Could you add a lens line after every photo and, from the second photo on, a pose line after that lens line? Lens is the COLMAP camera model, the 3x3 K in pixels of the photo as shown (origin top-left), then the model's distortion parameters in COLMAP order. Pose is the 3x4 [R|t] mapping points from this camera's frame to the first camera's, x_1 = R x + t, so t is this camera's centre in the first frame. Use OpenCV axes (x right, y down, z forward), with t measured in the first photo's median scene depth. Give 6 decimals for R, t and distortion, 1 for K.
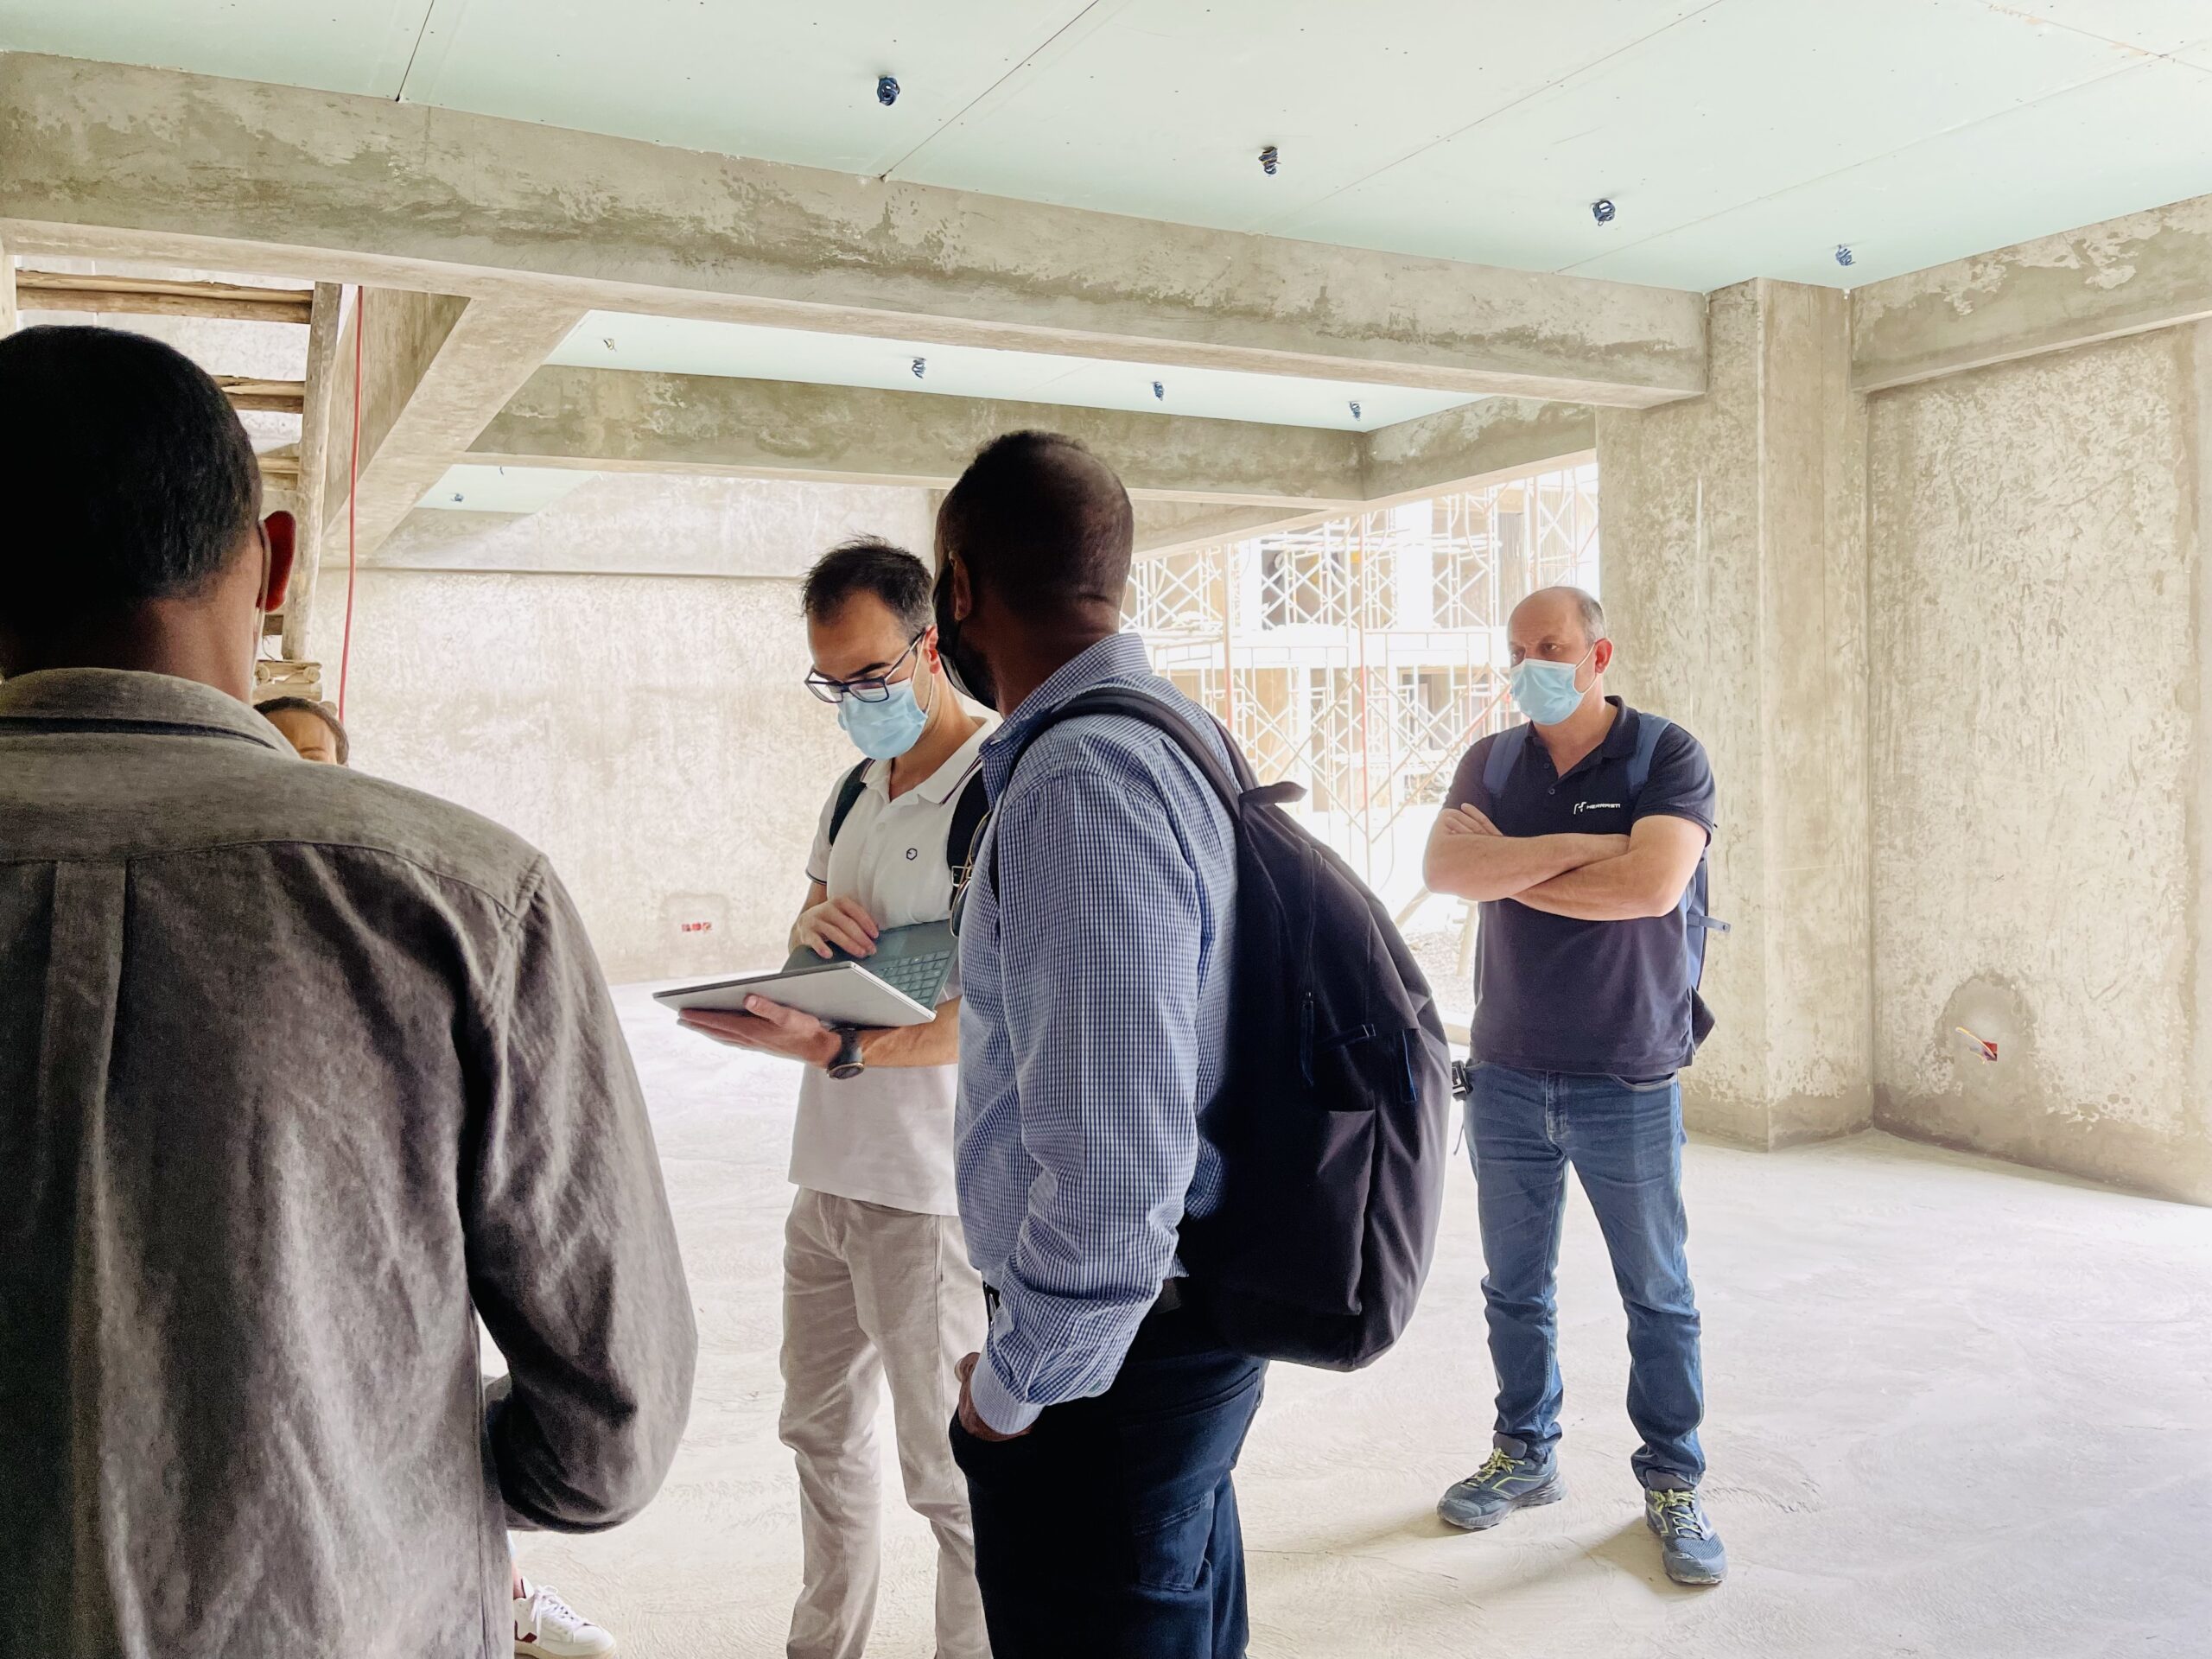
lens RADIAL K [[1682.2, 0, 1105.7], [0, 1682.2, 827.8], [0, 0, 1]] dist [0.050591, 0.002244]
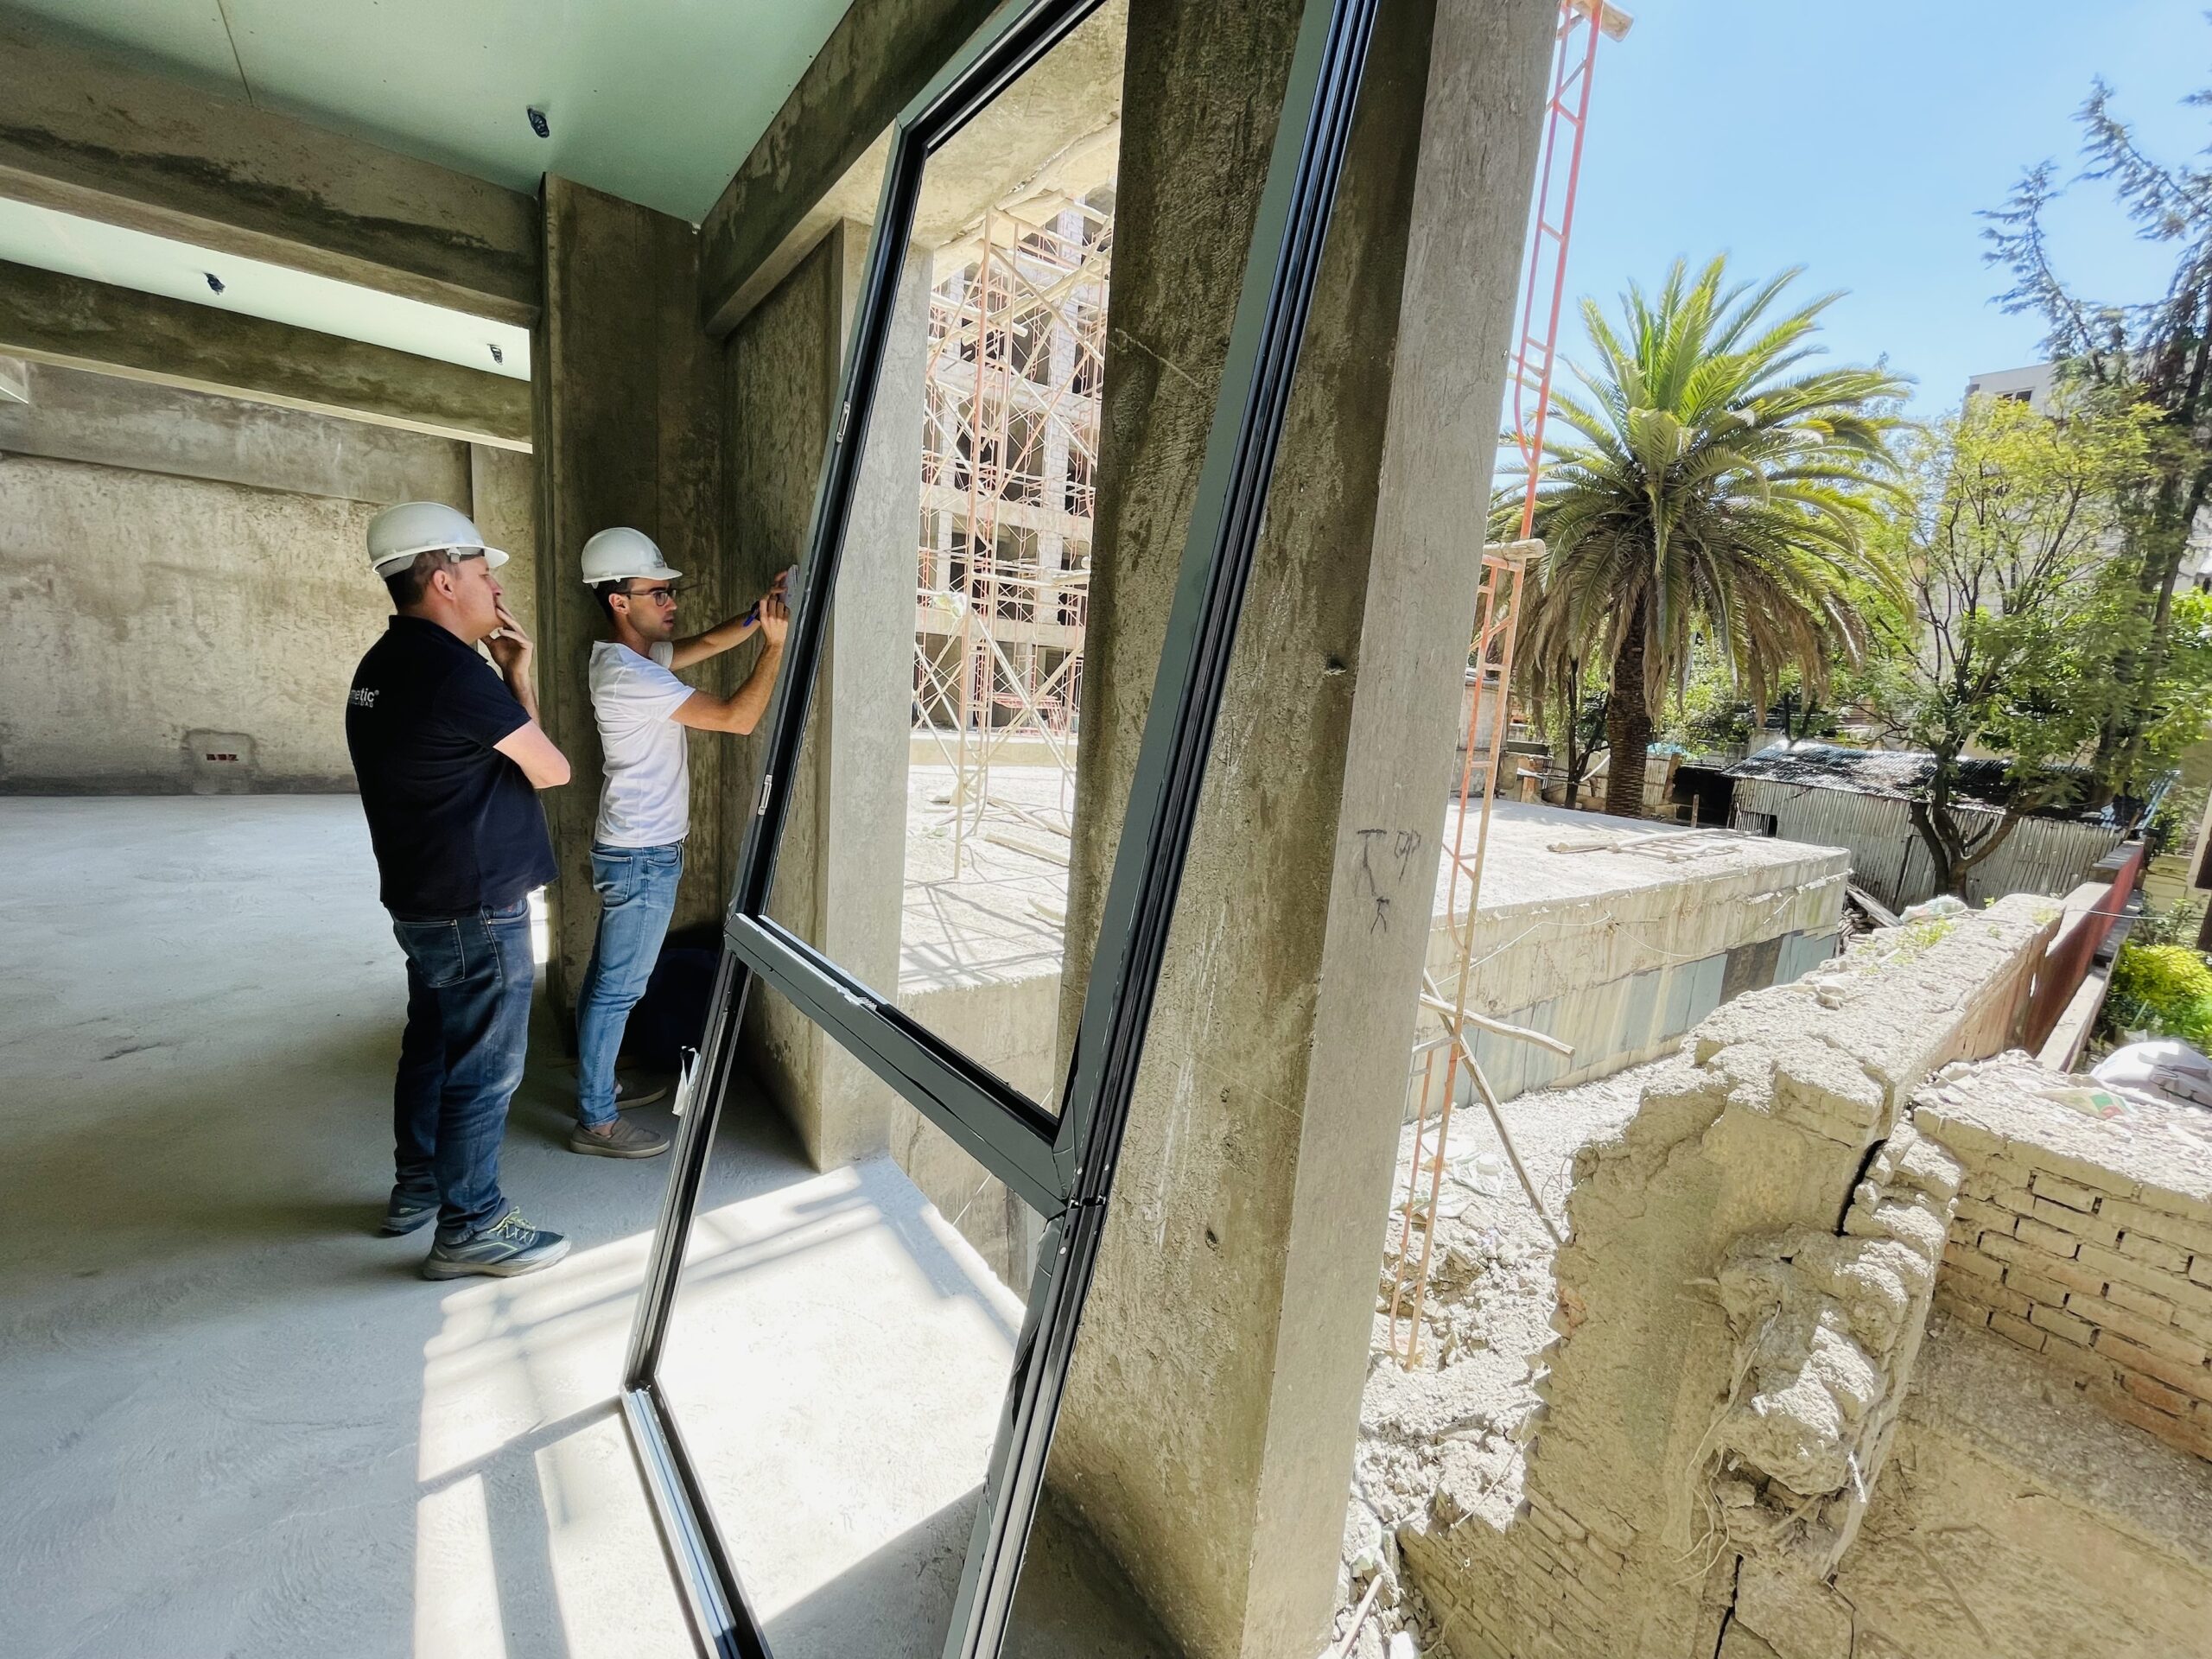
lens RADIAL K [[890.9, 0, 1104.3], [0, 890.9, 837.1], [0, 0, 1]] dist [-0.003293, -0.000743]
pose [[0.986119, 0.081663, 0.144566, 0.346779], [-0.097939, 0.989173, 0.109293, -0.022860], [-0.134076, -0.121935, 0.983441, 0.229481]]
